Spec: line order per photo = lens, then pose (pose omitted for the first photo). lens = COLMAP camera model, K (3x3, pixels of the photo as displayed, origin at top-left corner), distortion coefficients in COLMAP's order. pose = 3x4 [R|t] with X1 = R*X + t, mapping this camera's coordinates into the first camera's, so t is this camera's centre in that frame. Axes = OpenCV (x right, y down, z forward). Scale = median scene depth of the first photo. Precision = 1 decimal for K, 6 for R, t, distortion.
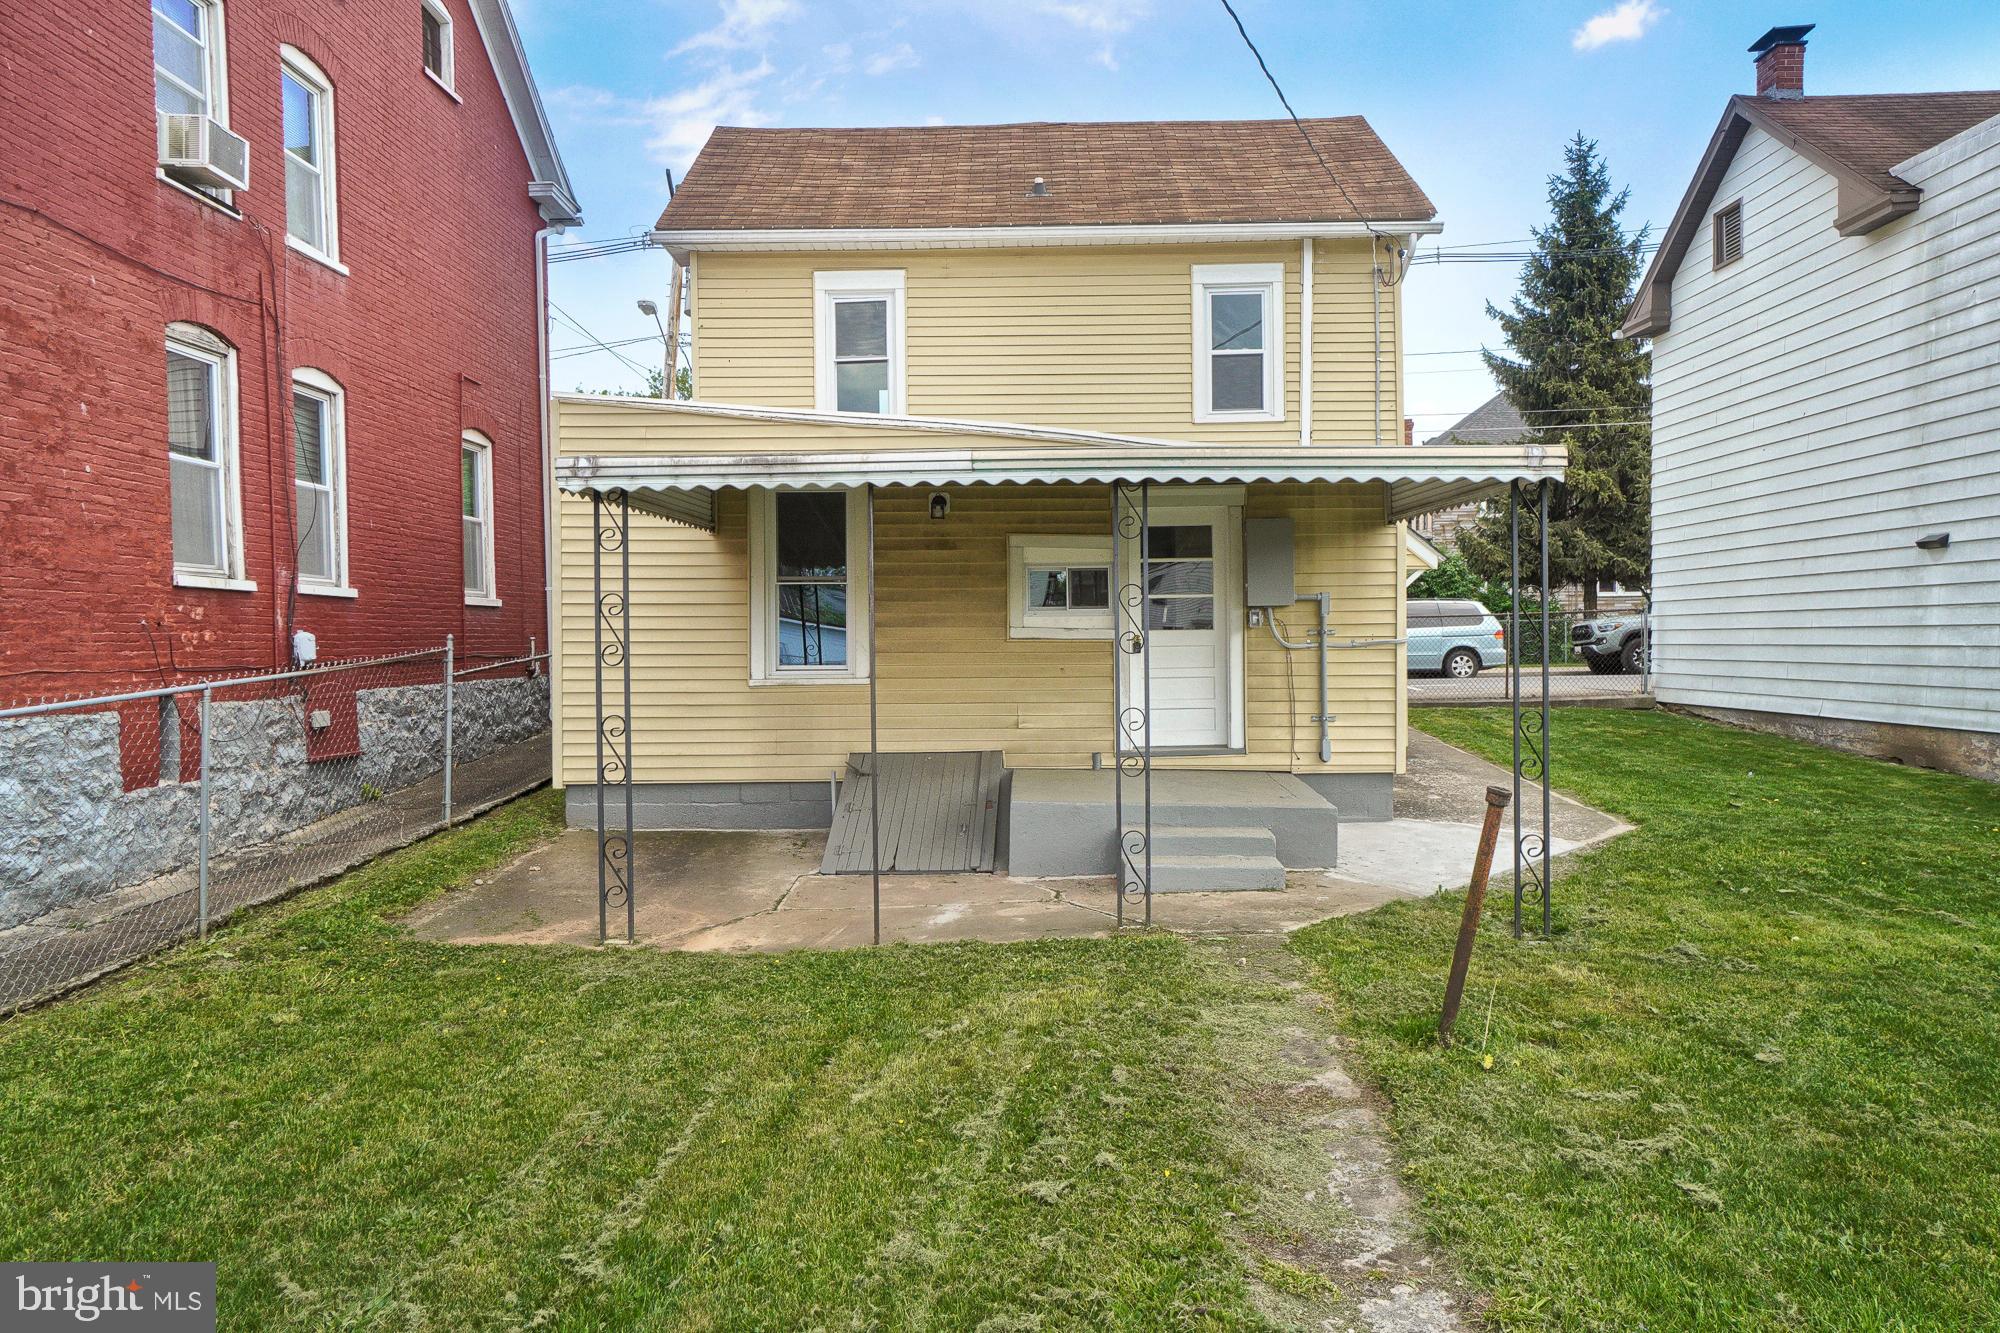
lens RADIAL K [[1224.3, 0, 984.1], [0, 1224.3, 657.8], [0, 0, 1]] dist [0.021238, 0.001056]
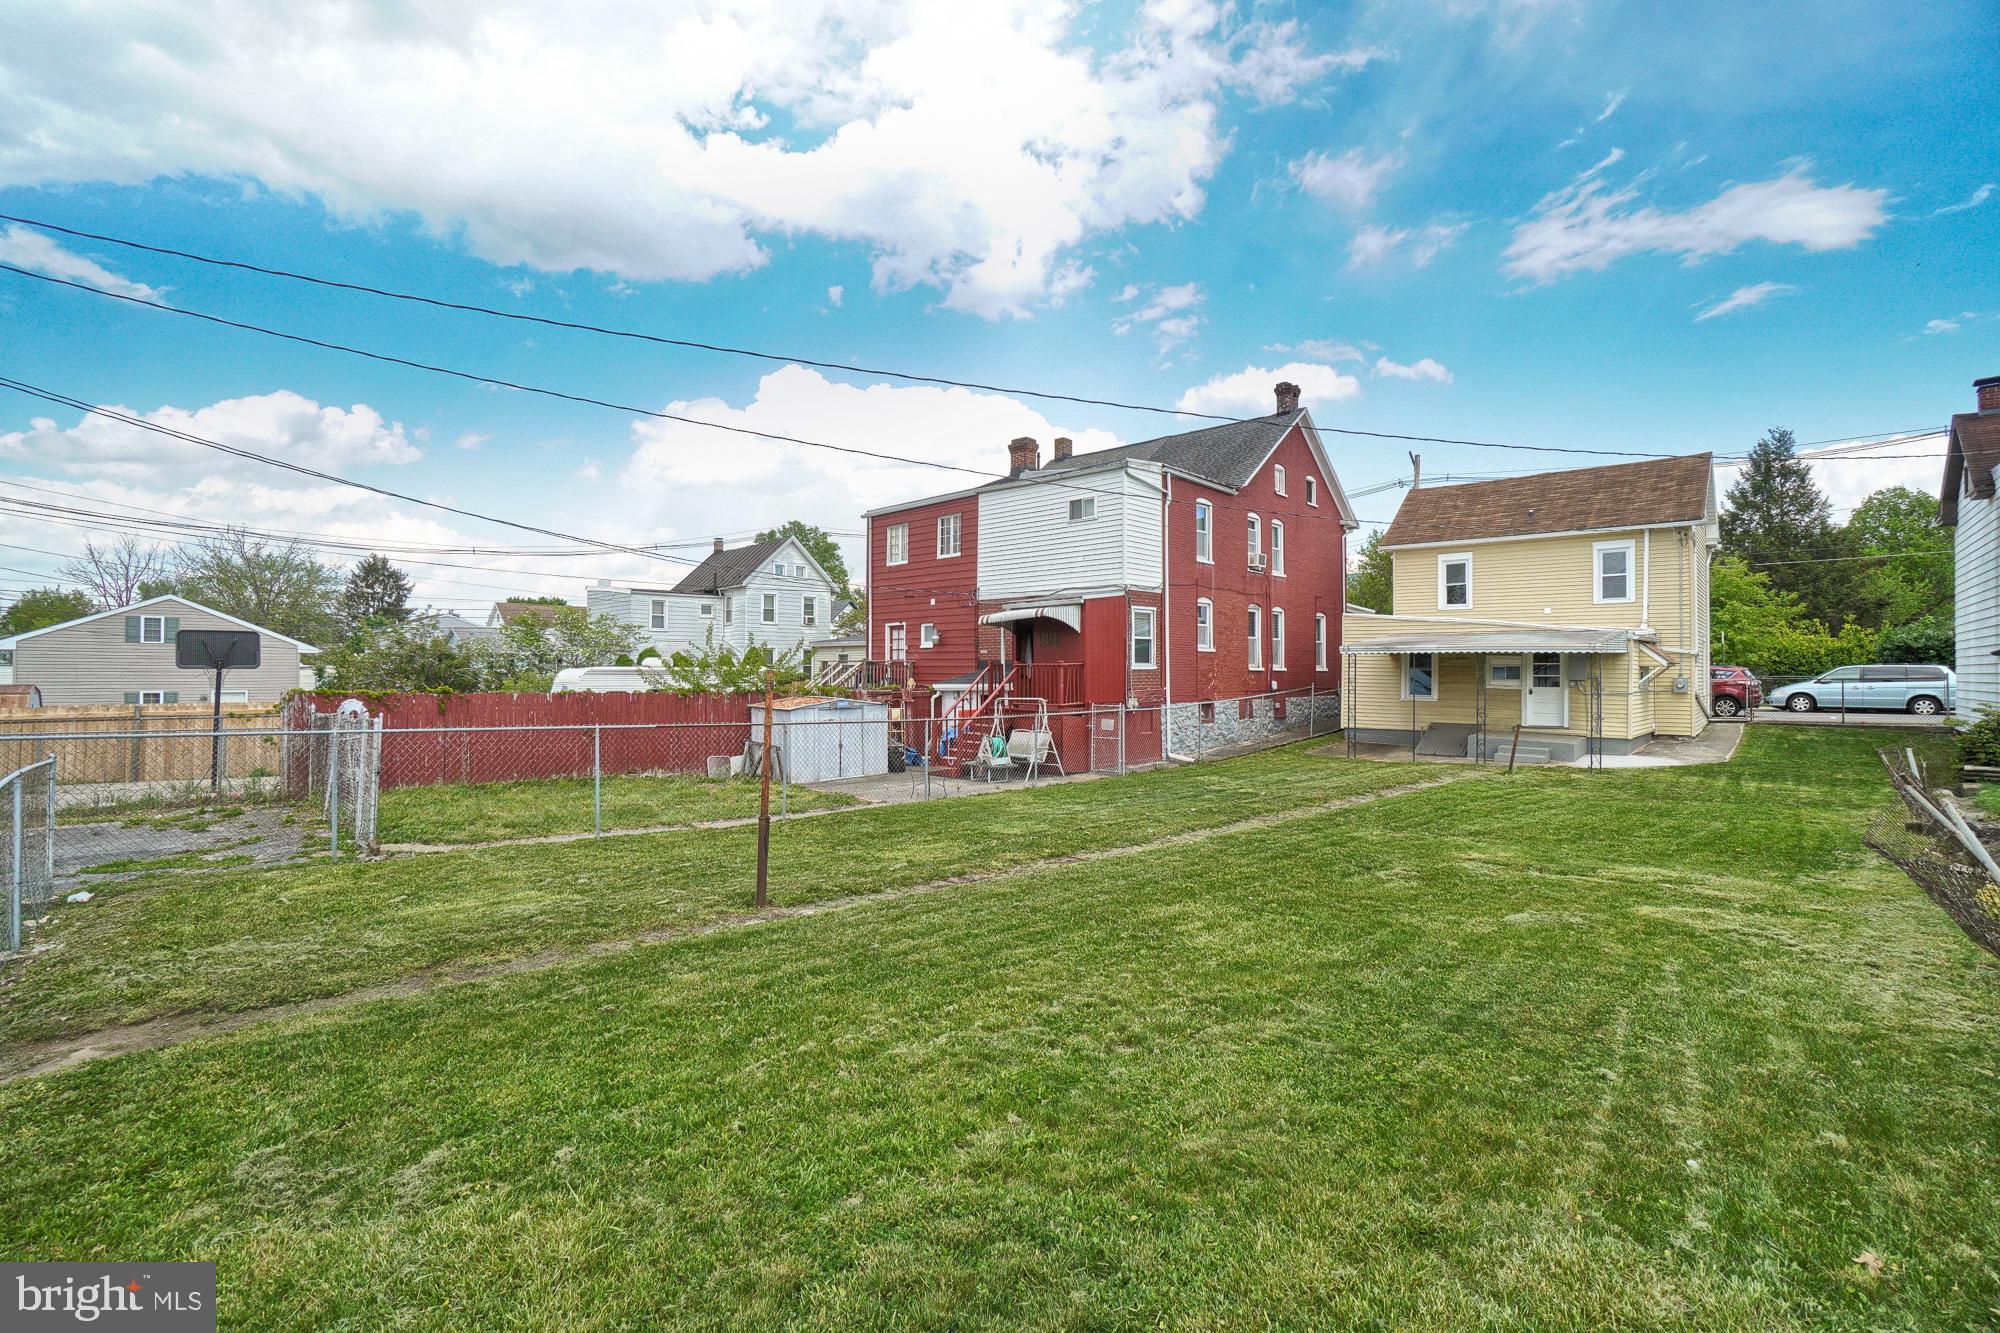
lens RADIAL K [[890.4, 0, 1043.7], [0, 890.4, 651.2], [0, 0, 1]] dist [-0.017329, 0.001562]
pose [[0.774862, 0.002097, -0.632127, 0.447373], [-0.022713, 0.999441, -0.024526, -0.023157], [0.631723, 0.033362, 0.774476, -1.134334]]
